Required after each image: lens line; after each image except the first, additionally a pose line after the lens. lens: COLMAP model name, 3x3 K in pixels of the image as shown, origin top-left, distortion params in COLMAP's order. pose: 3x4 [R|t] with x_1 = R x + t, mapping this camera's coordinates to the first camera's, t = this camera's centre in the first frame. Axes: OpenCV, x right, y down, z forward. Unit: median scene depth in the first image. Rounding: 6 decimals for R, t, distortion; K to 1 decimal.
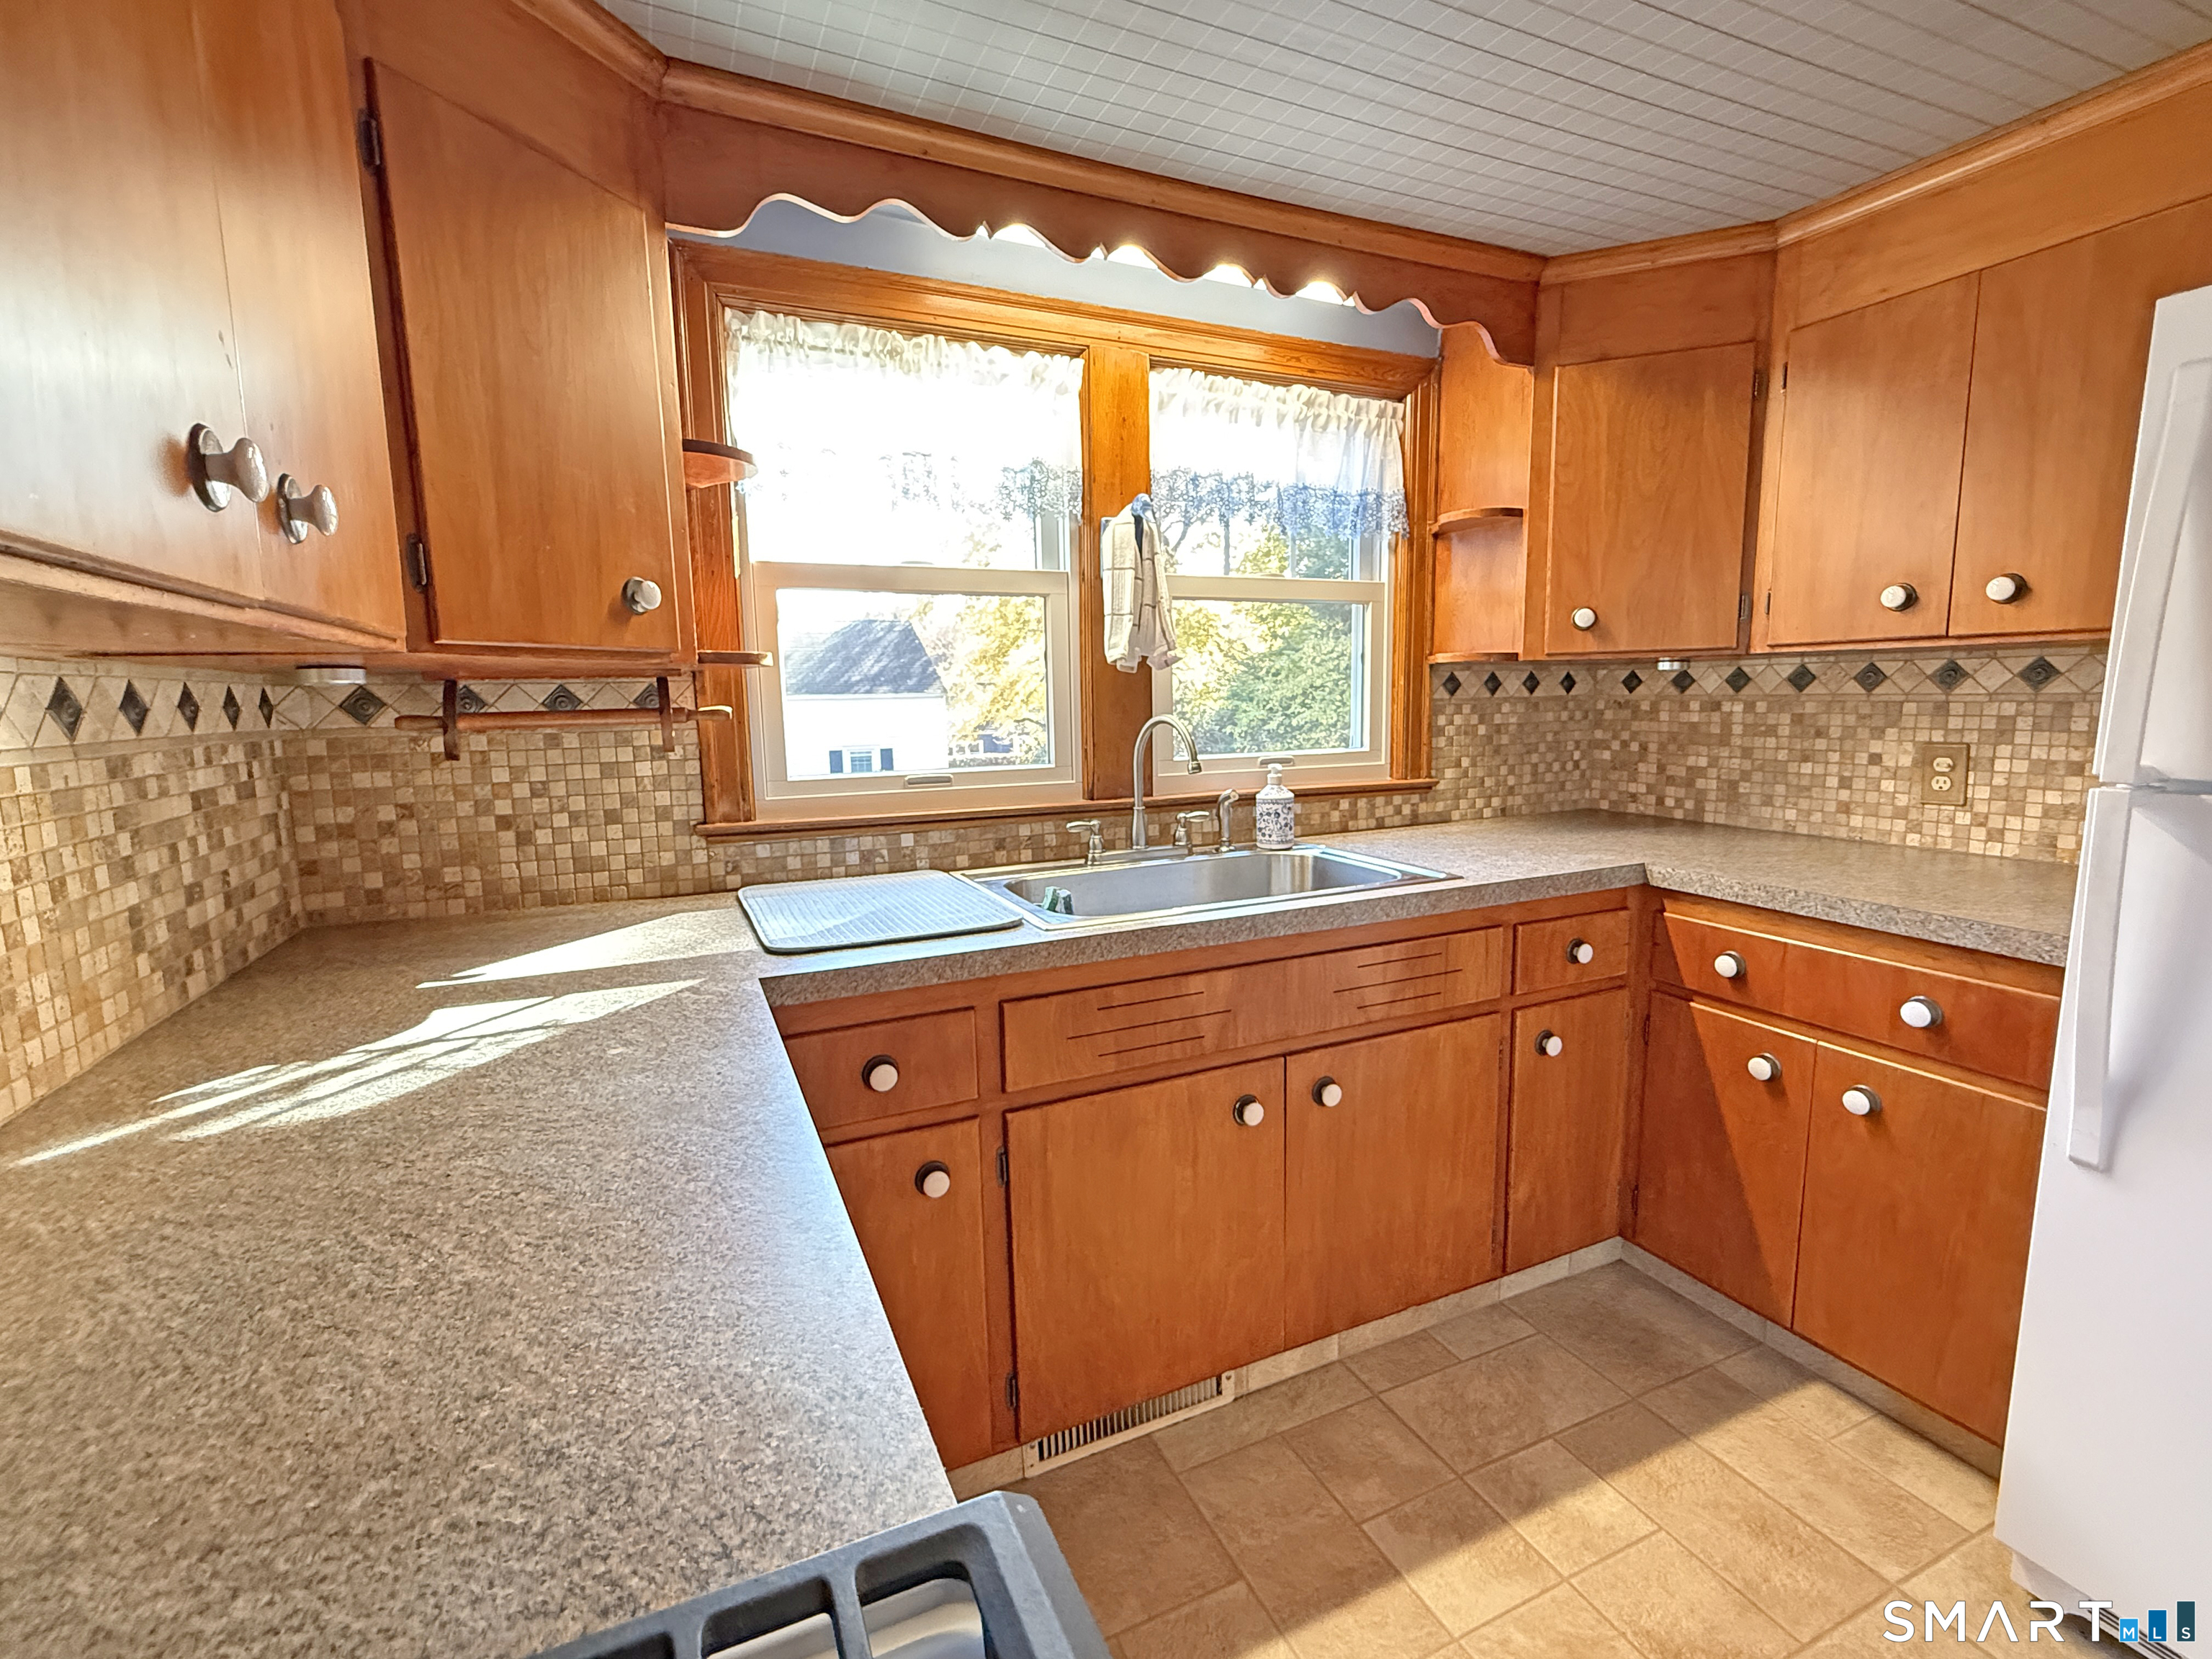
lens RADIAL K [[988.1, 0, 1106.0], [0, 988.1, 829.5], [0, 0, 1]] dist [-0.000420, -0.000158]
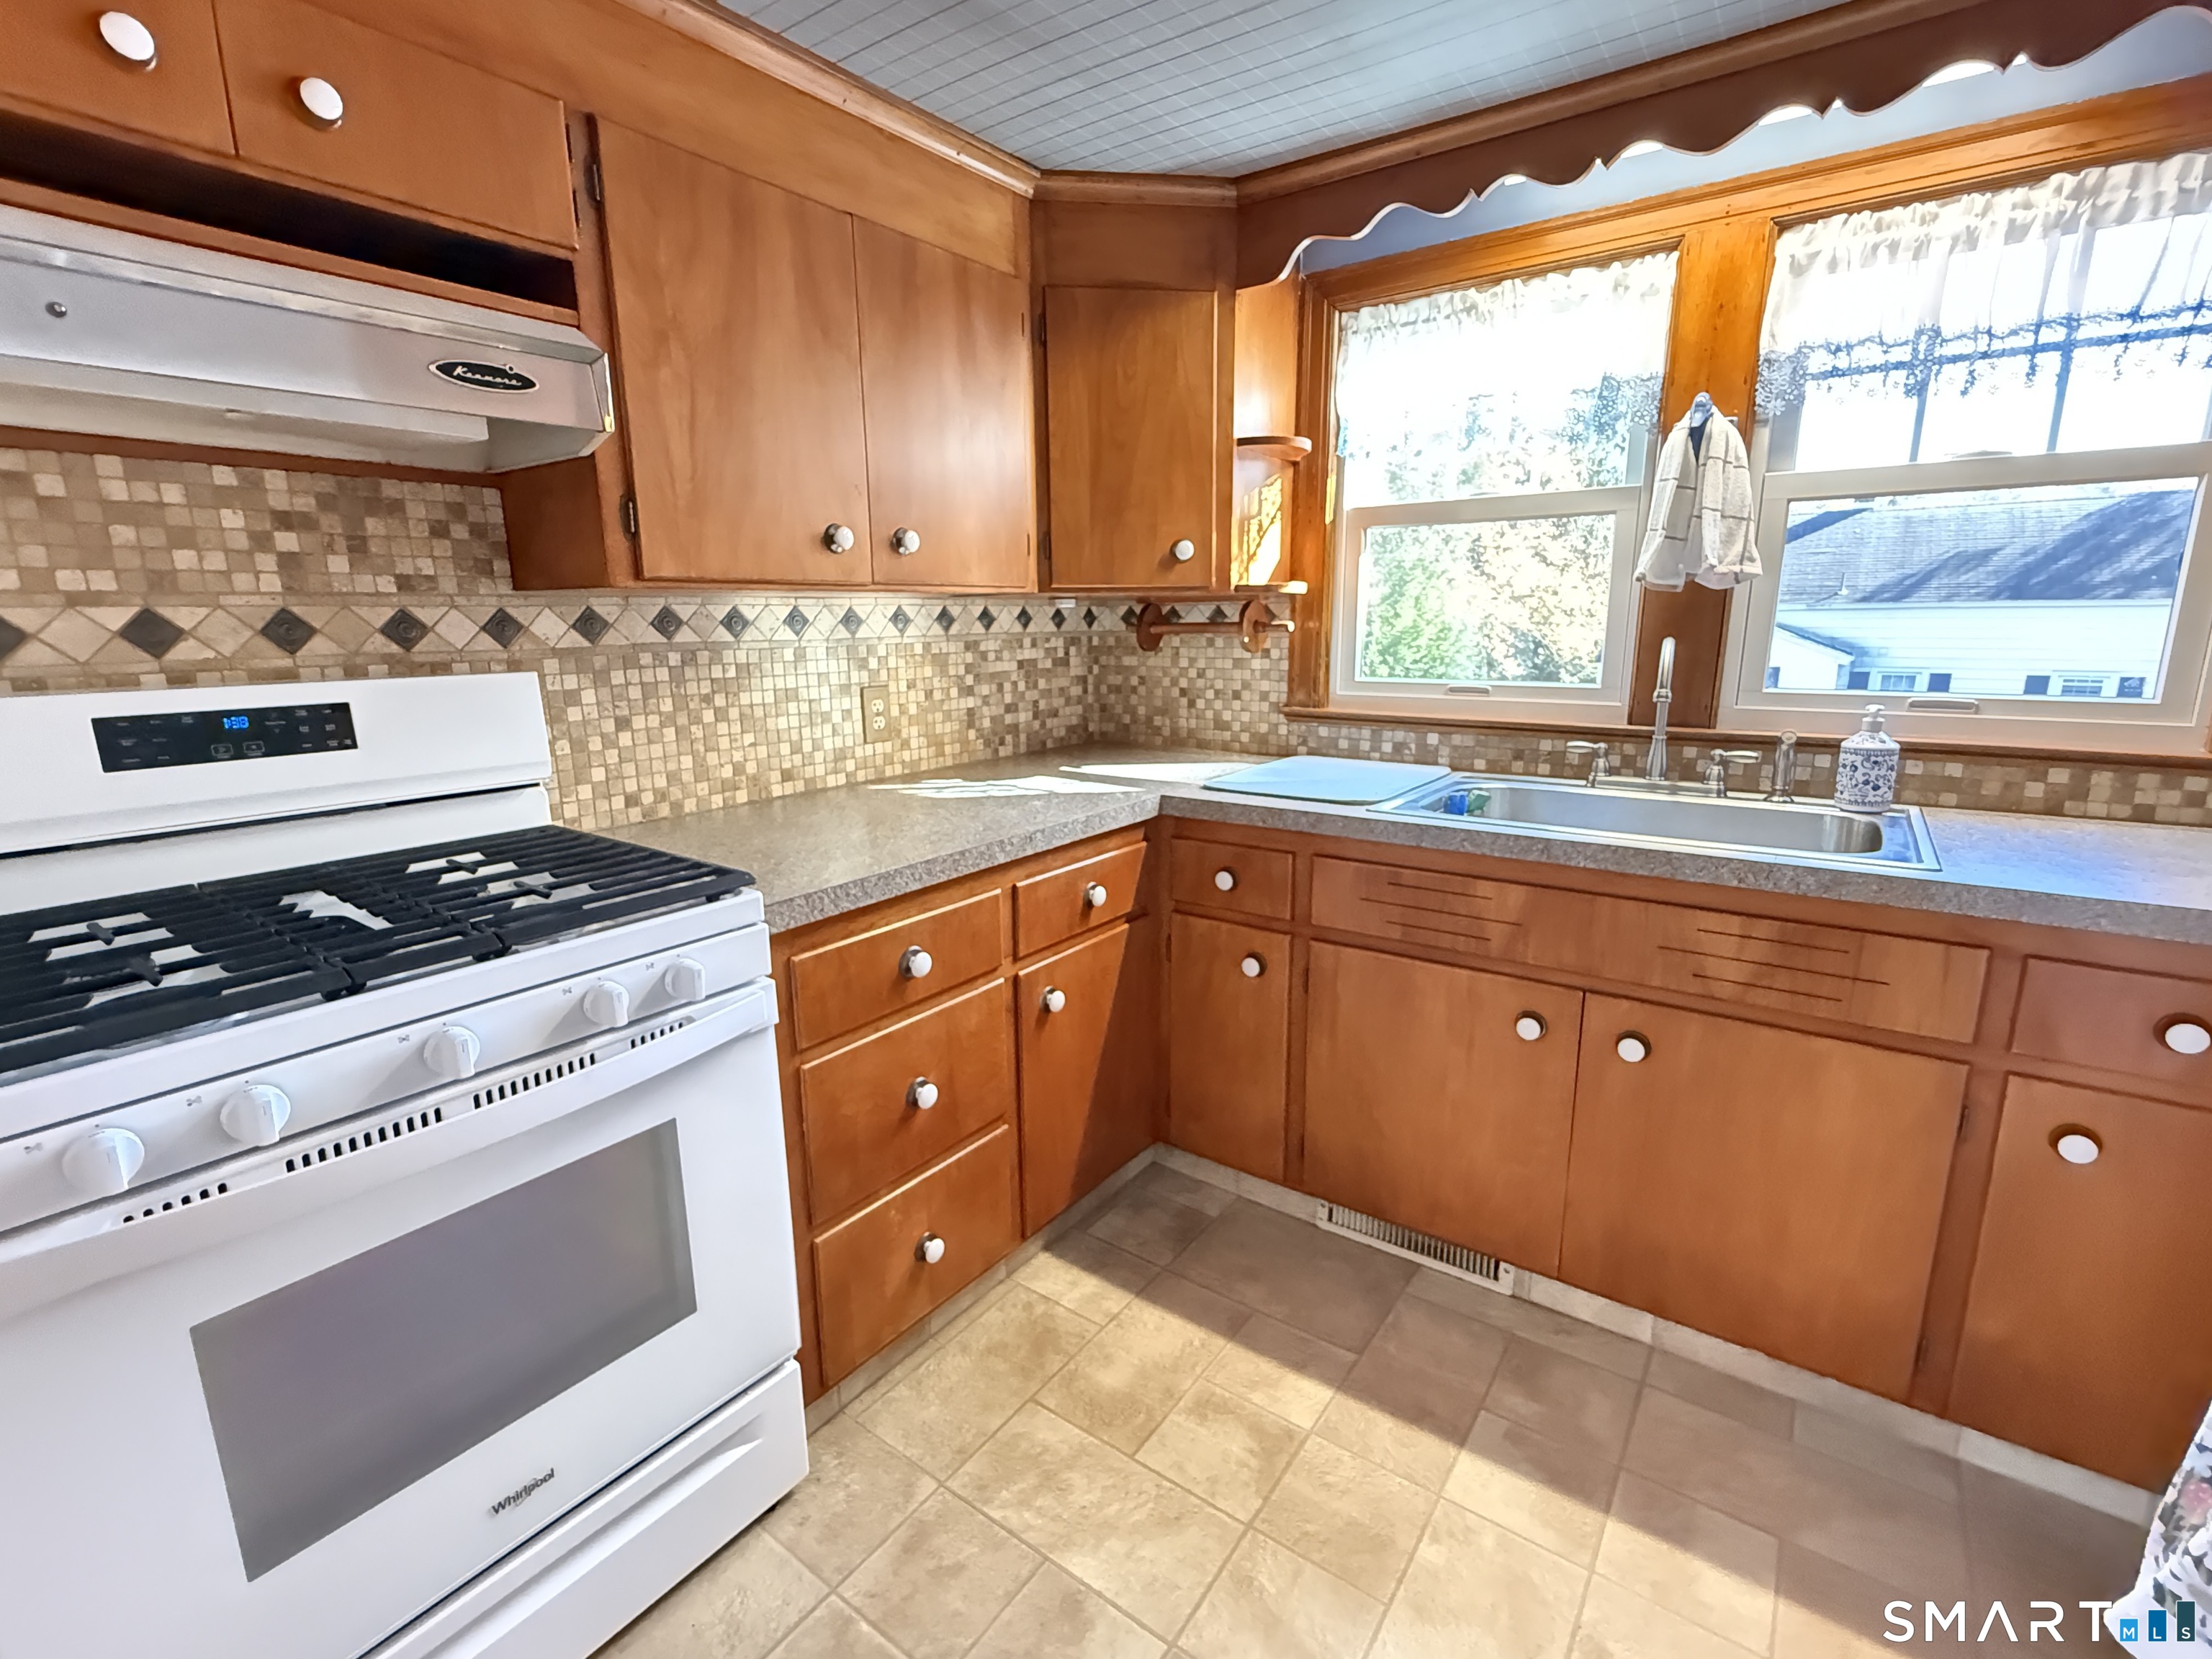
lens RADIAL K [[988.1, 0, 1106.0], [0, 988.1, 829.5], [0, 0, 1]] dist [-0.000420, -0.000158]
pose [[0.491938, 0.196340, -0.848202, 0.718027], [-0.116883, 0.980314, 0.159131, -0.028663], [0.862748, 0.020858, 0.505203, 0.081825]]
